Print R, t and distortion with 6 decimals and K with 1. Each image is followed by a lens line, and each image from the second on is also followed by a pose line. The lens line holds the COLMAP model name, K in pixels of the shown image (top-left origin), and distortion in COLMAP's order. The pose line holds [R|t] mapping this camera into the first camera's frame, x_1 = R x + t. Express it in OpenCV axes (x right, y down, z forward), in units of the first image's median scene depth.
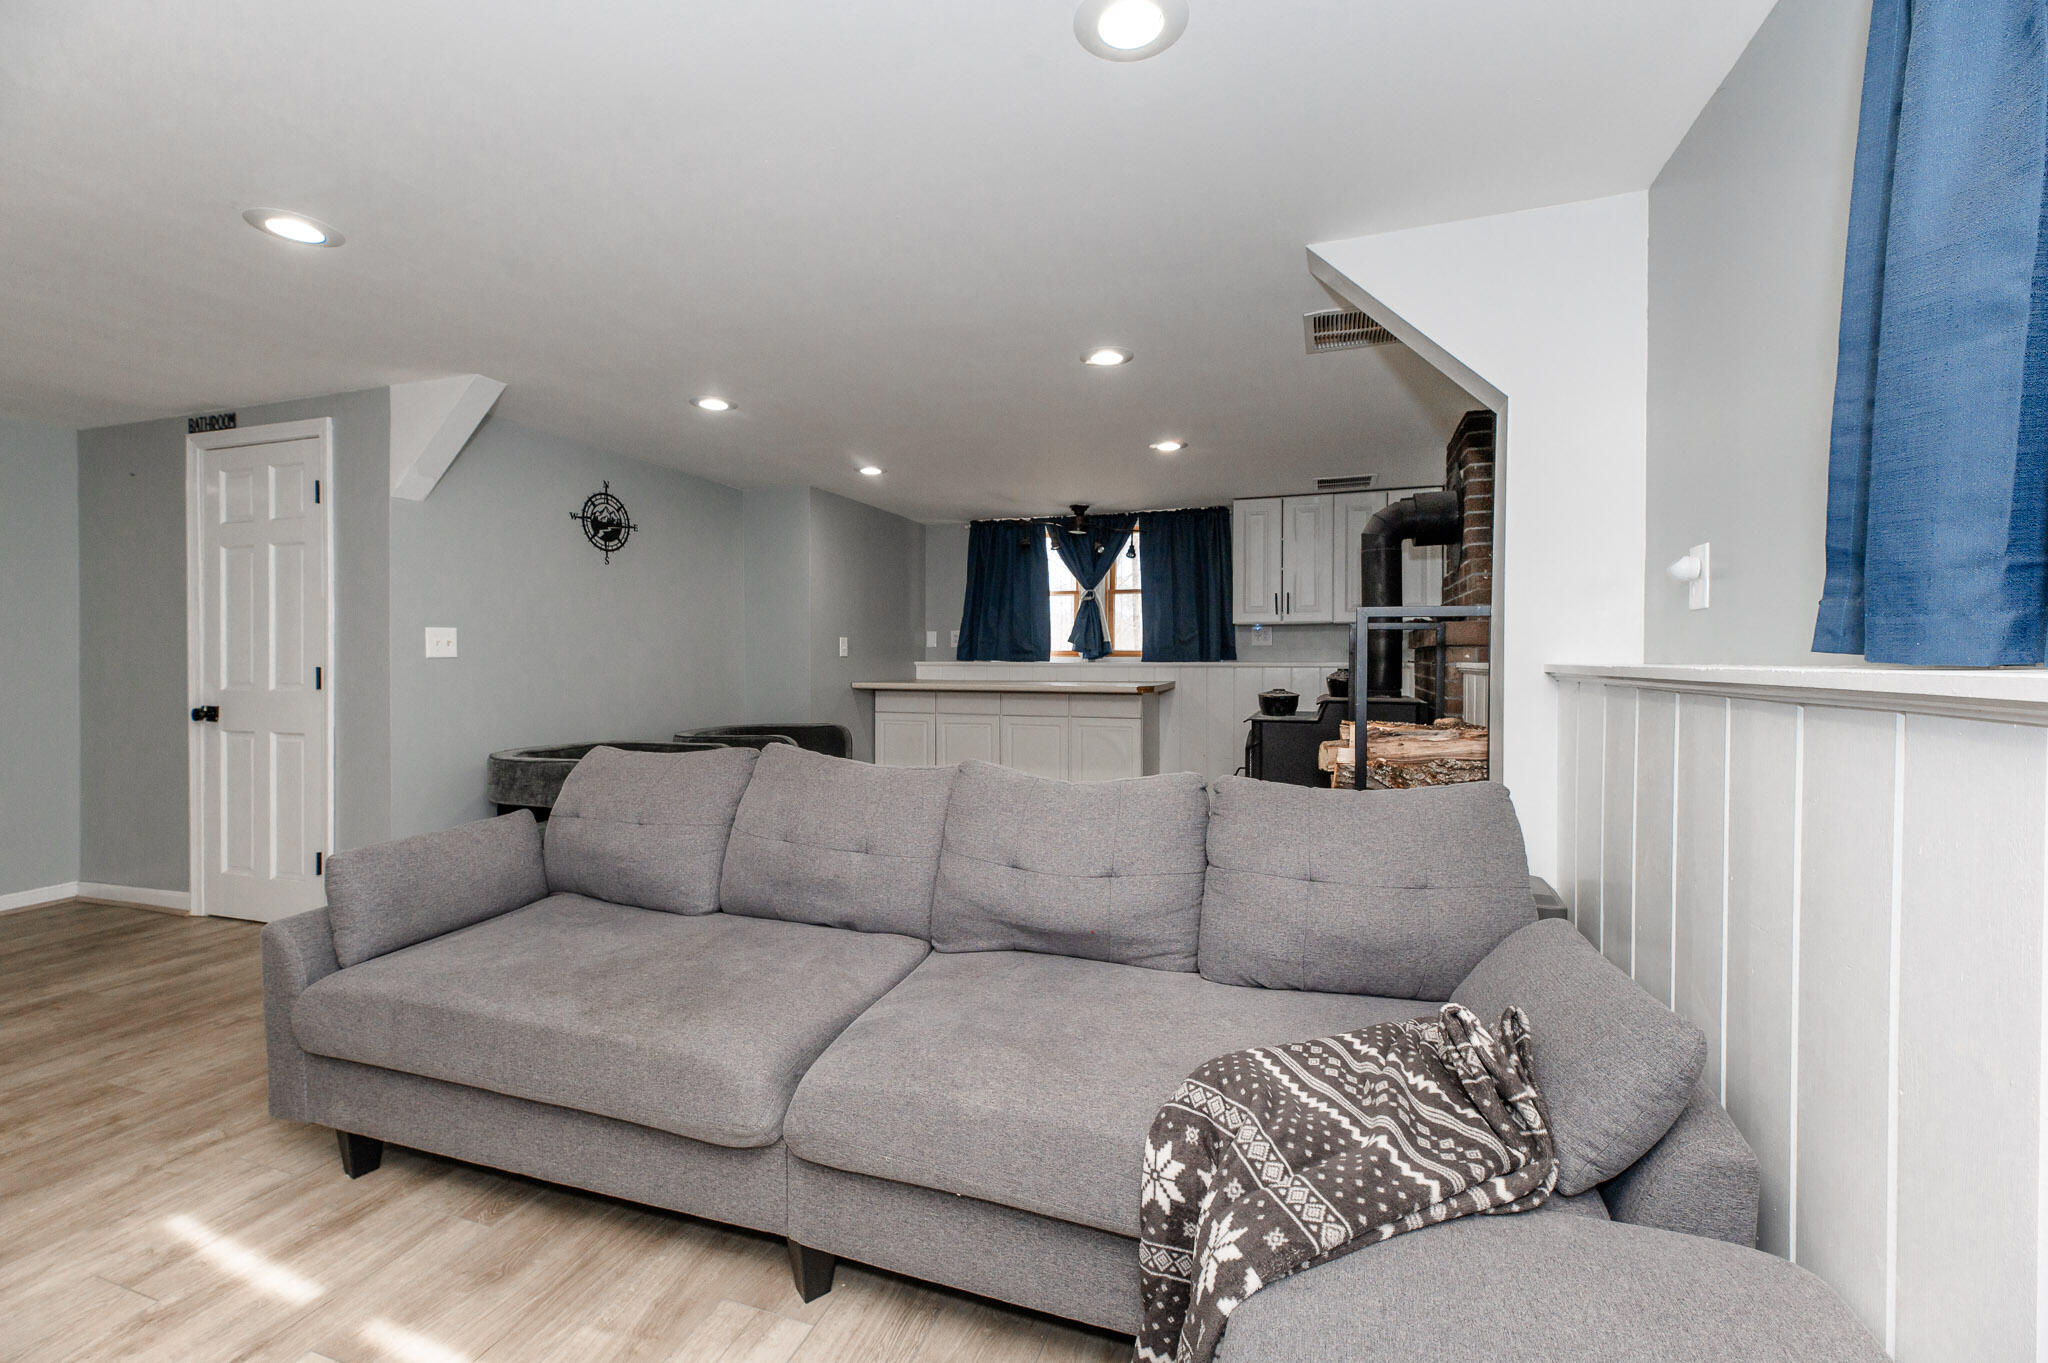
lens RADIAL K [[879.9, 0, 1086.8], [0, 879.9, 654.1], [0, 0, 1]] dist [0.014664, 0.000165]
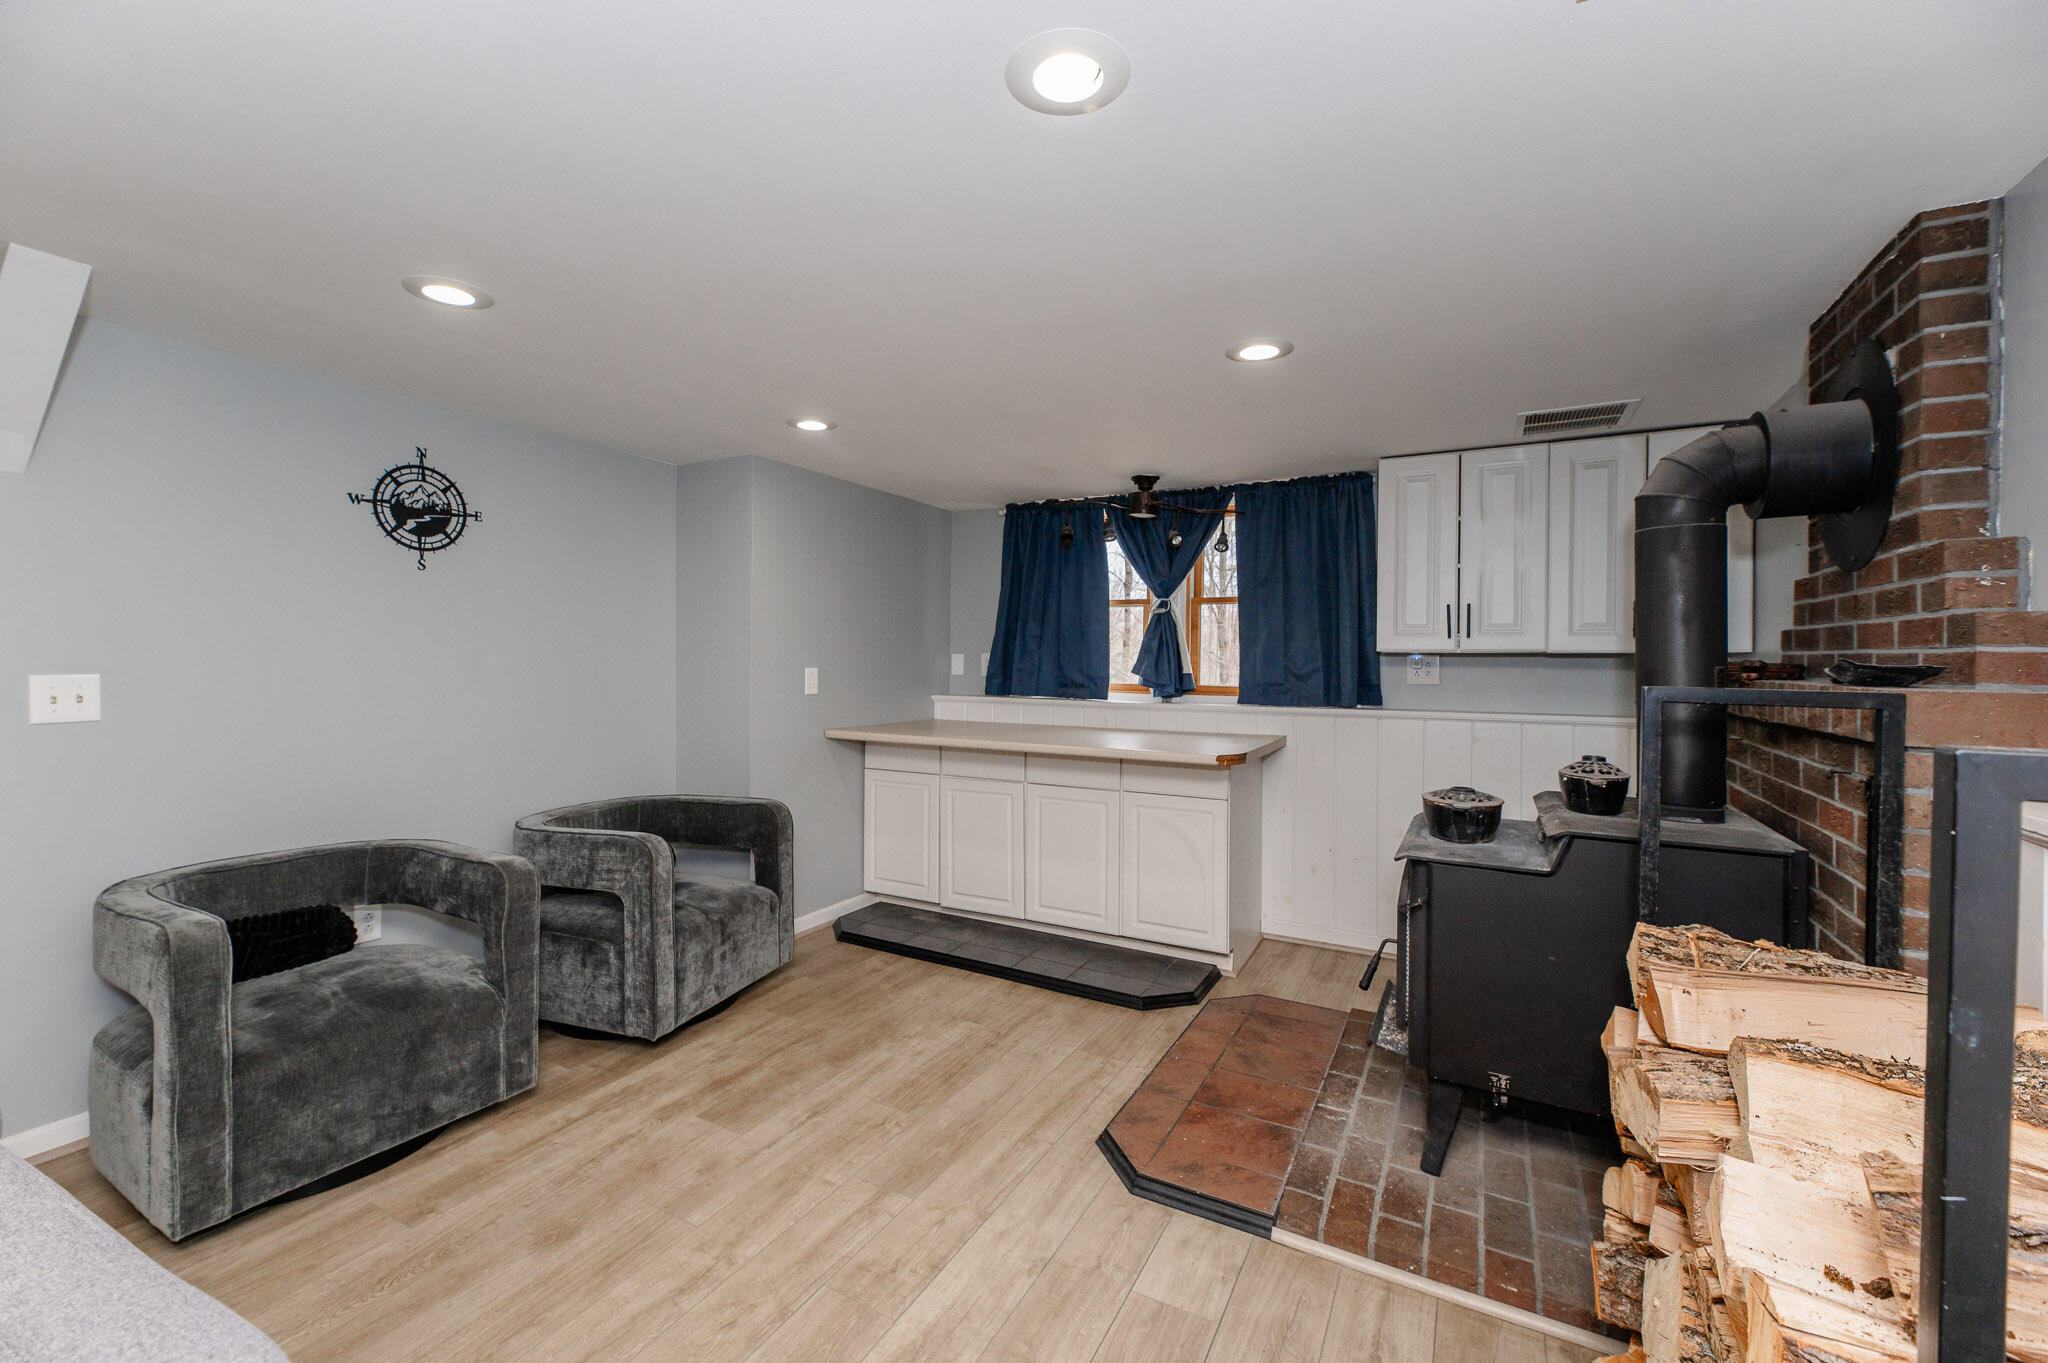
lens RADIAL K [[879.9, 0, 1086.8], [0, 879.9, 654.1], [0, 0, 1]] dist [0.014664, 0.000165]
pose [[0.987250, 0.005701, -0.159076, 0.057324], [-0.005256, 0.999981, 0.003213, -0.032752], [0.159092, -0.002336, 0.987261, 0.319837]]
